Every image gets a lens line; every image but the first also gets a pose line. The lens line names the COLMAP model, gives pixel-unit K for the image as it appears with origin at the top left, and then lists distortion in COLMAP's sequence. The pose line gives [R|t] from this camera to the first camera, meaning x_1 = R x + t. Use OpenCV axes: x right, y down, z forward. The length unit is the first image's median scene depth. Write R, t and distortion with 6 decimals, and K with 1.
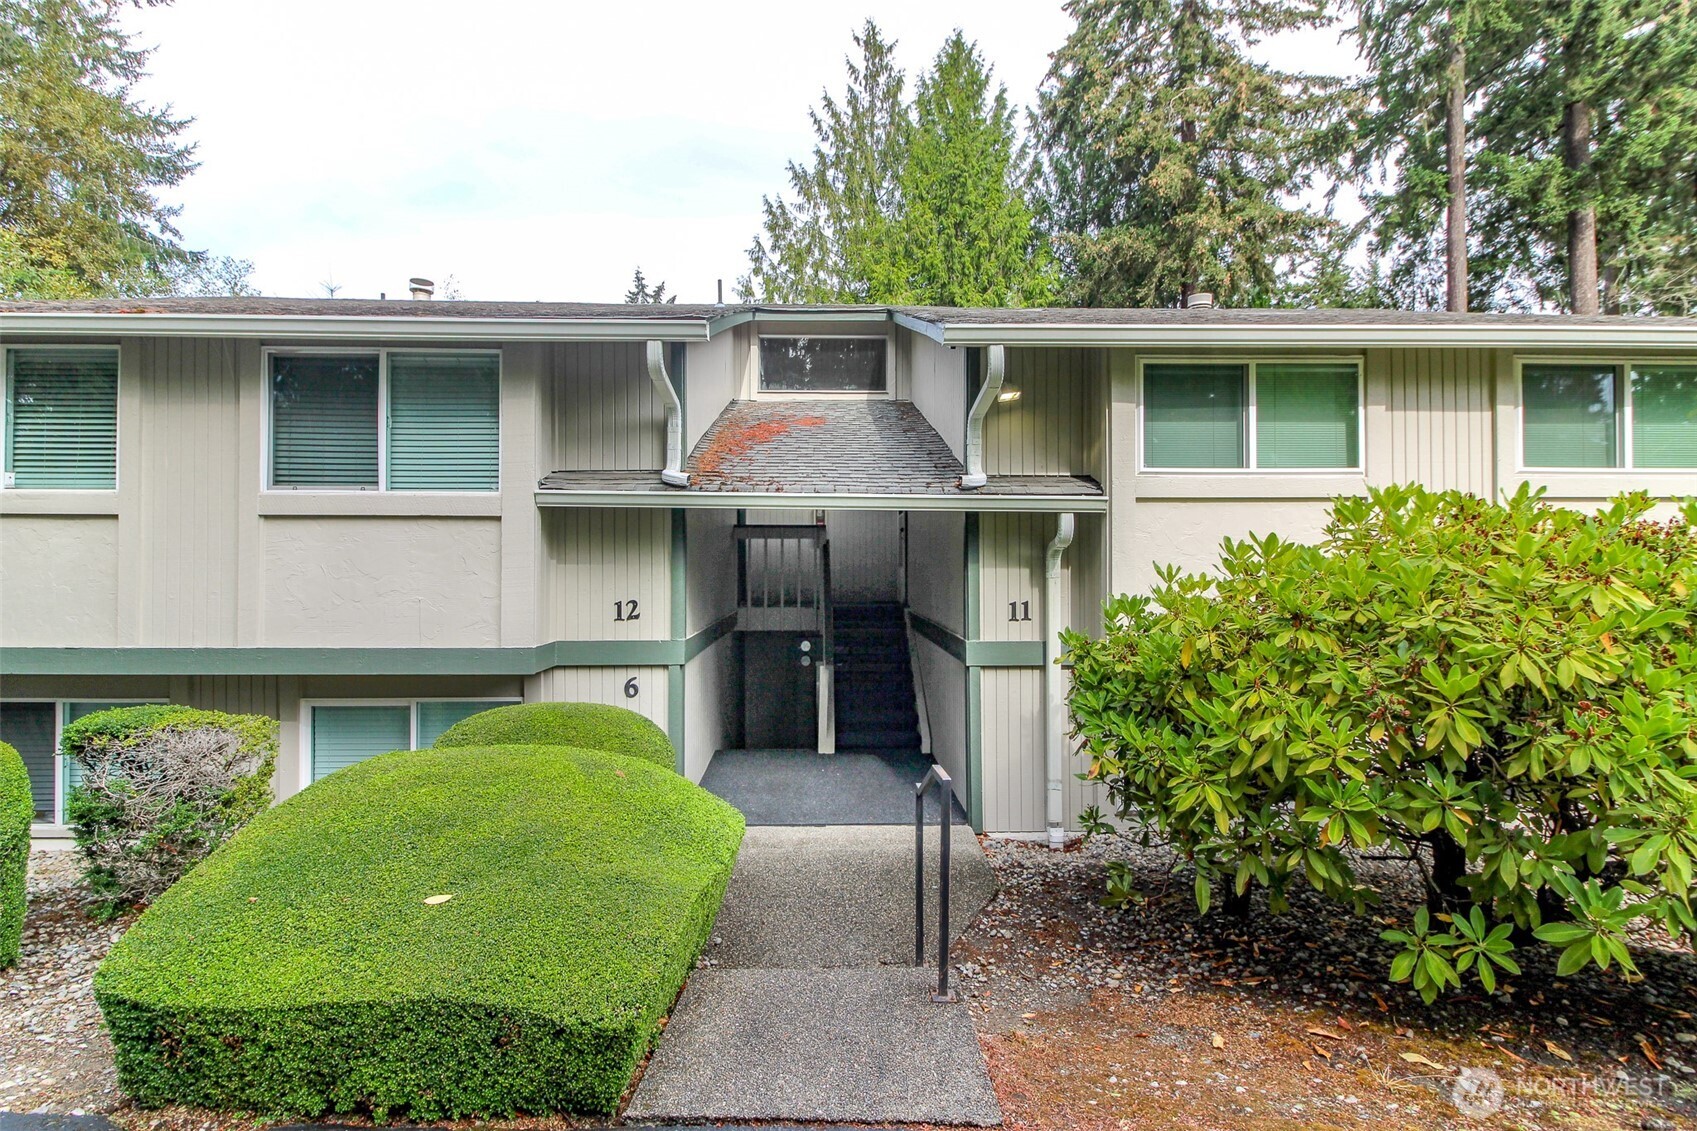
lens RADIAL K [[814.8, 0, 835.6], [0, 814.8, 550.2], [0, 0, 1]] dist [0.029854, -0.018602]
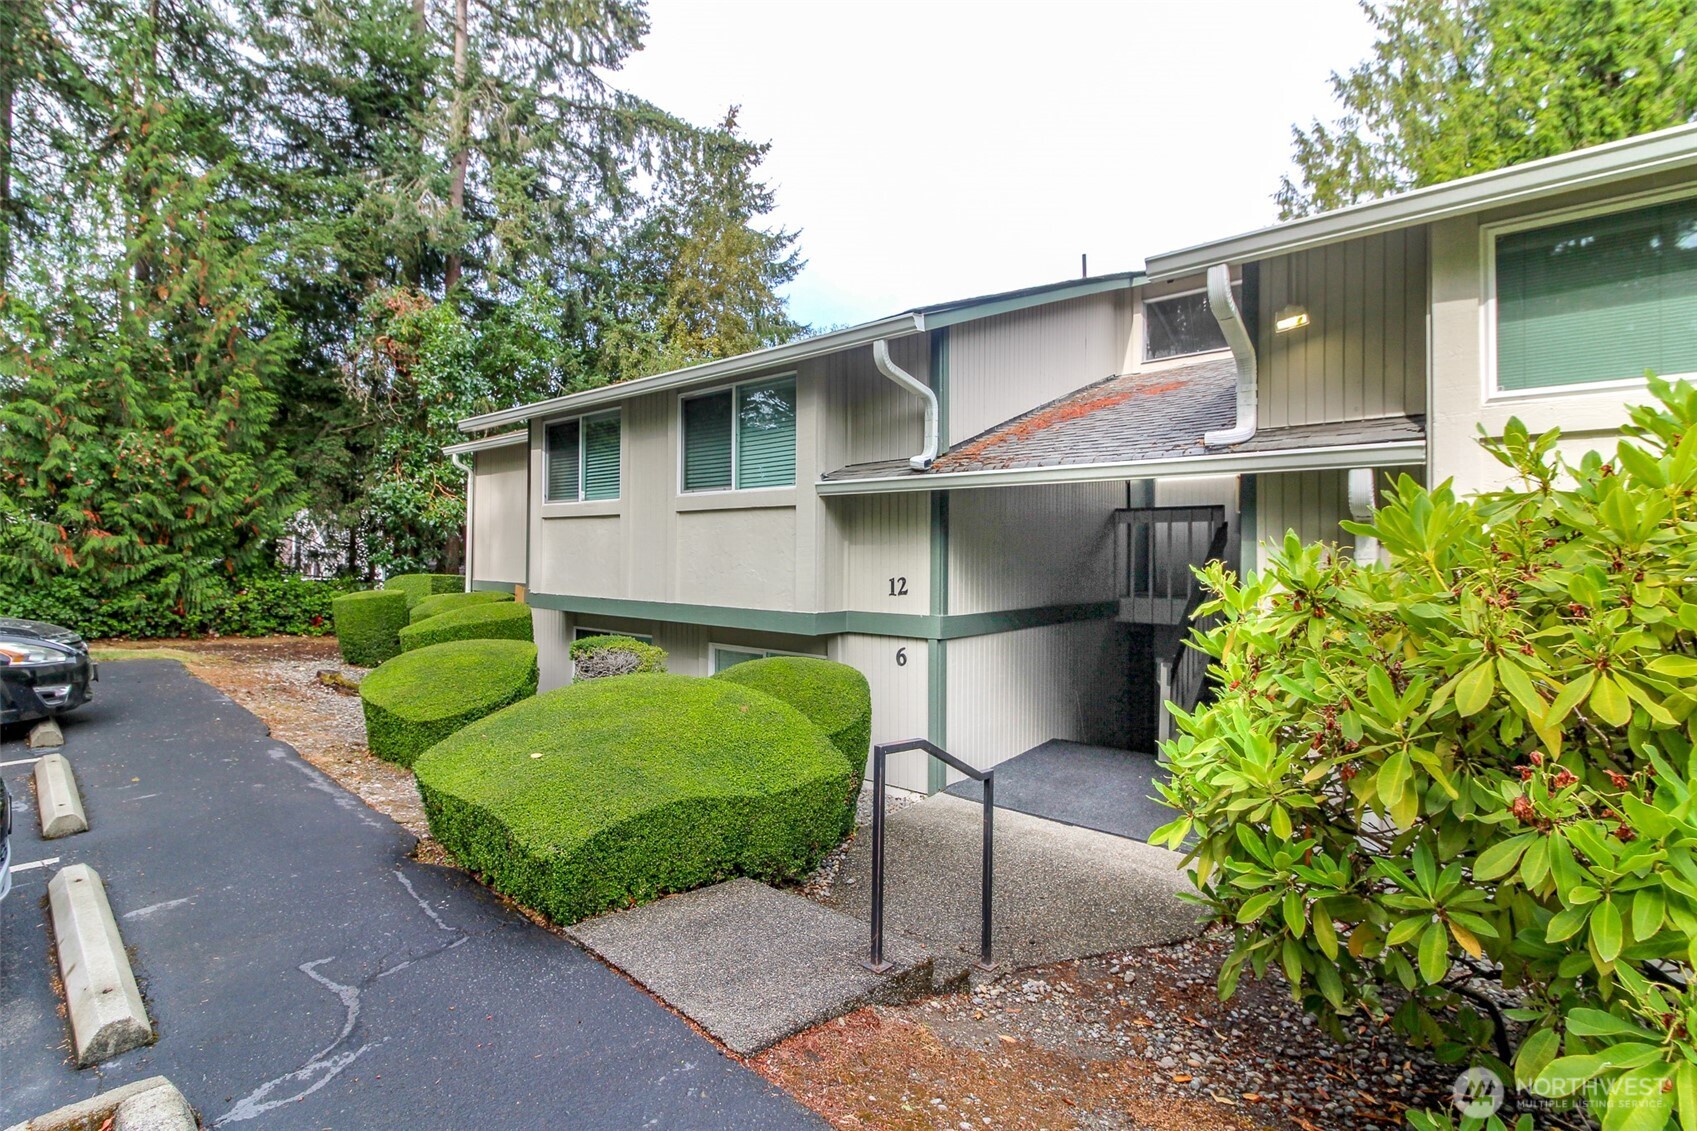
lens RADIAL K [[814.8, 0, 835.6], [0, 814.8, 550.2], [0, 0, 1]] dist [0.029854, -0.018602]
pose [[0.718726, -0.003653, -0.695284, 0.243757], [0.002949, 0.999993, -0.002205, 0.014442], [0.695287, -0.000465, 0.718732, 0.080127]]
